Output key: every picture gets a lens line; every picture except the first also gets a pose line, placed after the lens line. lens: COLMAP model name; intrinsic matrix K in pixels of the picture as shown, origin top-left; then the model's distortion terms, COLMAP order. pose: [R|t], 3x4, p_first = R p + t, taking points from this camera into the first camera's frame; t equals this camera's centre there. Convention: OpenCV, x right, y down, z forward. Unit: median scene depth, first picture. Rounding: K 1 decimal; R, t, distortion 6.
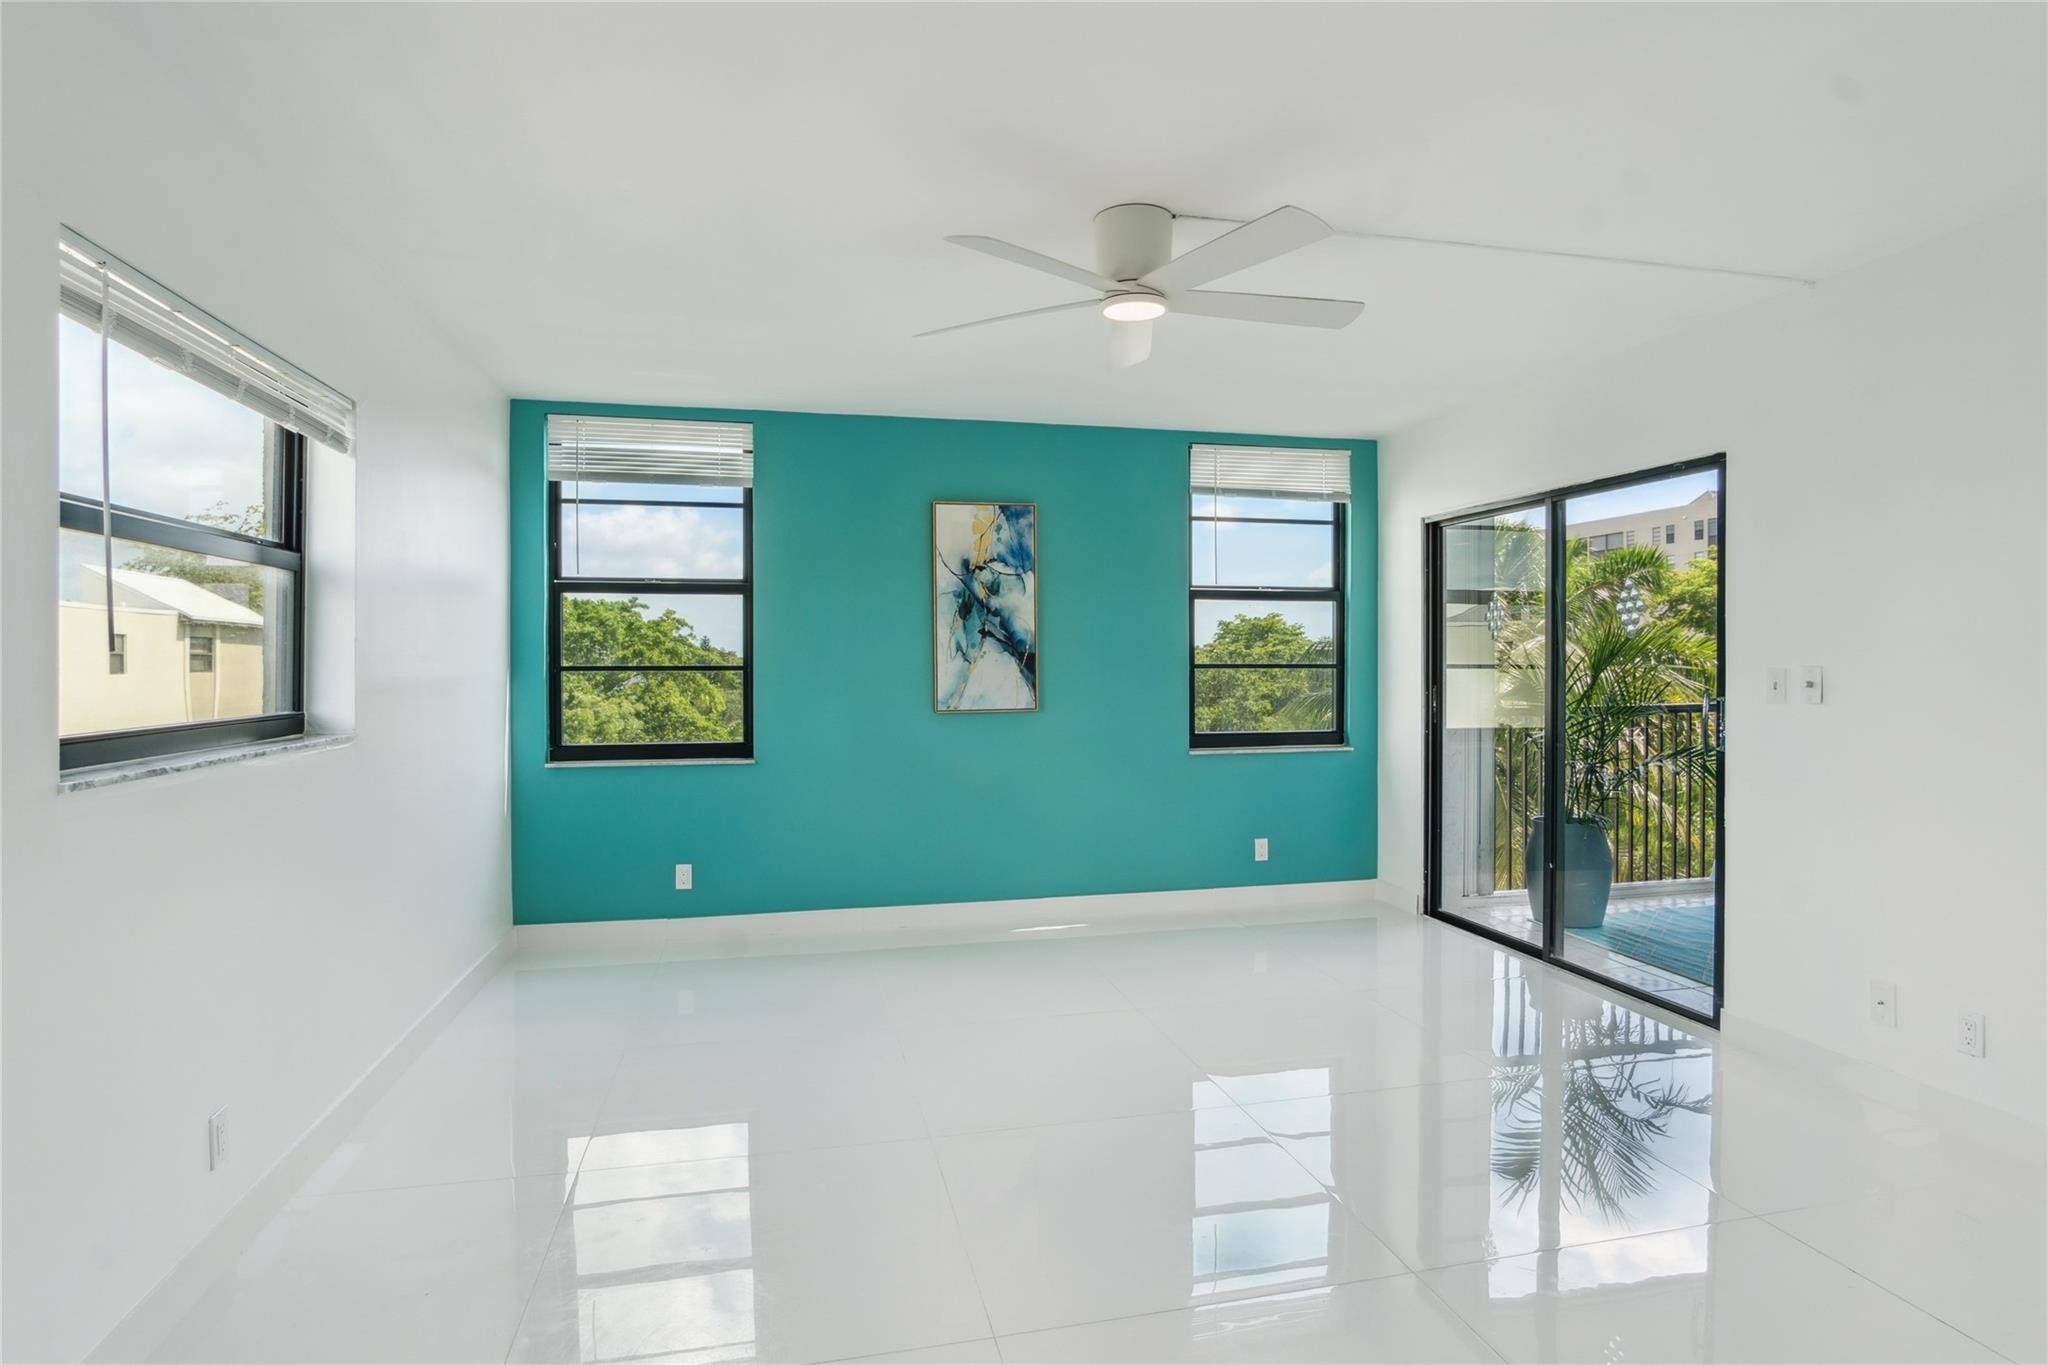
lens RADIAL K [[1106.8, 0, 1020.0], [0, 1106.8, 684.5], [0, 0, 1]] dist [-0.031717, 0.006932]
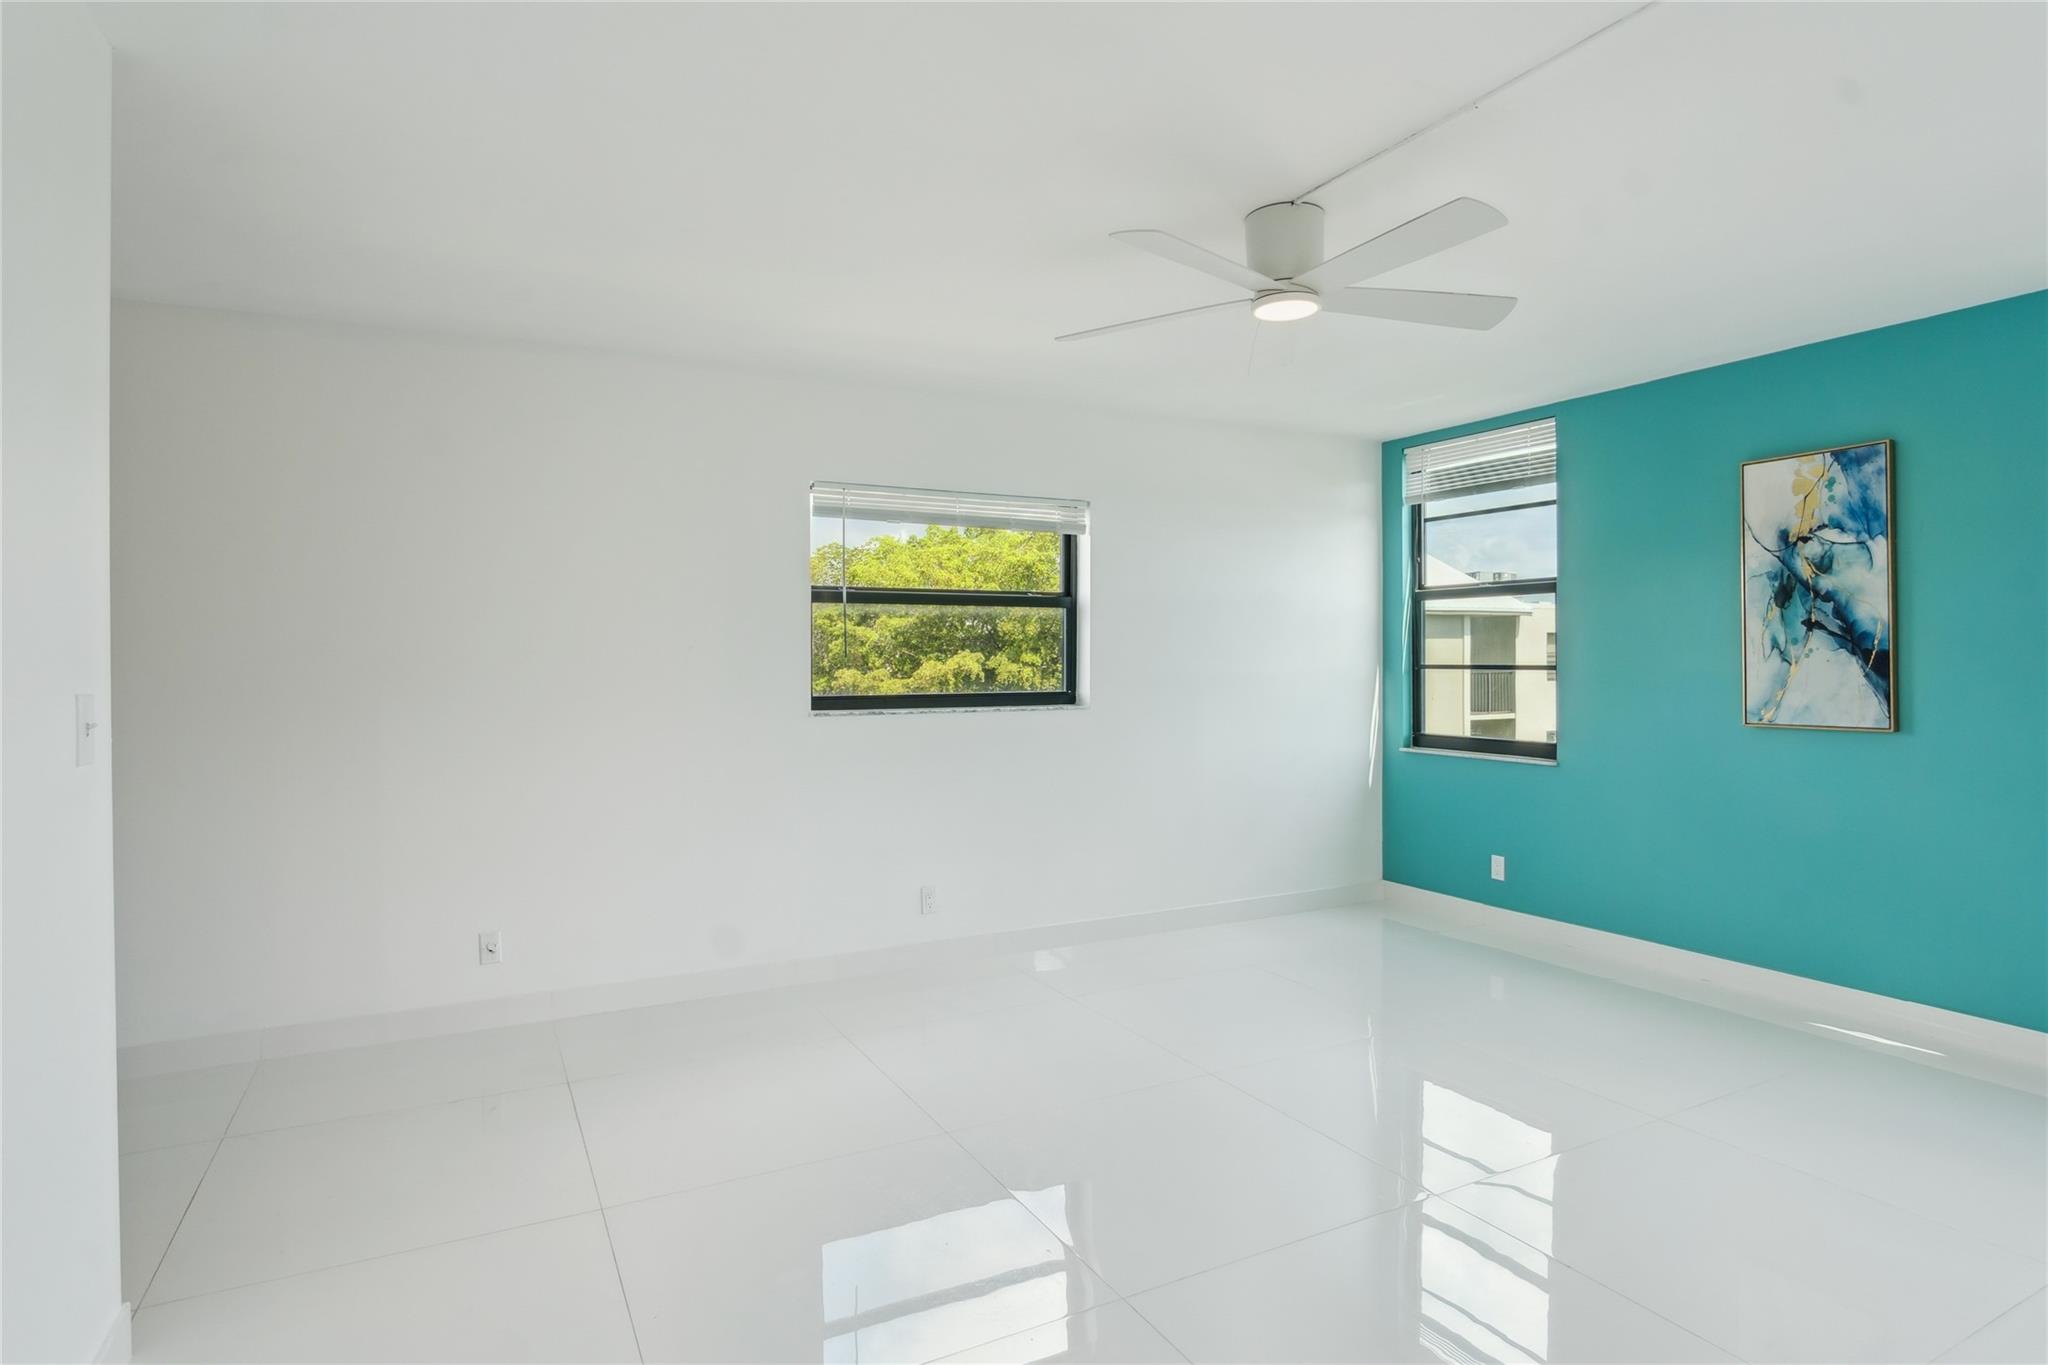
lens RADIAL K [[1106.8, 0, 1015.6], [0, 1106.8, 666.3], [0, 0, 1]] dist [-0.031717, 0.006932]
pose [[0.232711, 0.009363, -0.972501, 0.566836], [-0.019903, 0.999790, 0.004863, -0.010670], [0.972342, 0.018224, 0.232849, 0.299707]]
